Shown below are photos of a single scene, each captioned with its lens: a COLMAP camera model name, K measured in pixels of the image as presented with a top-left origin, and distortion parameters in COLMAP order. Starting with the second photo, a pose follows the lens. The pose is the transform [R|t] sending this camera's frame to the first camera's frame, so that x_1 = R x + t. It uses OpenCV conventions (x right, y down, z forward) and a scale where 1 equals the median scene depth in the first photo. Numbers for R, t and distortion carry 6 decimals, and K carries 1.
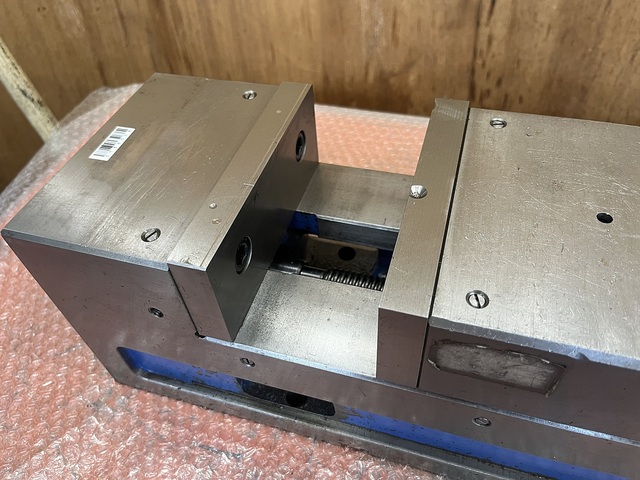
lens RADIAL K [[500.9, 0, 320.0], [0, 500.9, 240.0], [0, 0, 1]] dist [0.076236, -0.132186]
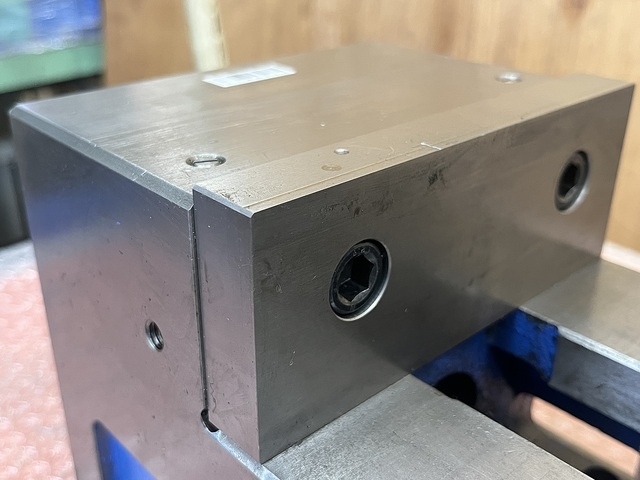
lens RADIAL K [[742.3, 0, 320.0], [0, 742.3, 240.0], [0, 0, 1]] dist [-0.005114, -0.004916]
pose [[0.864073, 0.283986, -0.415609, 0.057509], [-0.414420, 0.869998, -0.267133, 0.139563], [0.285717, 0.403059, 0.869431, 0.295994]]
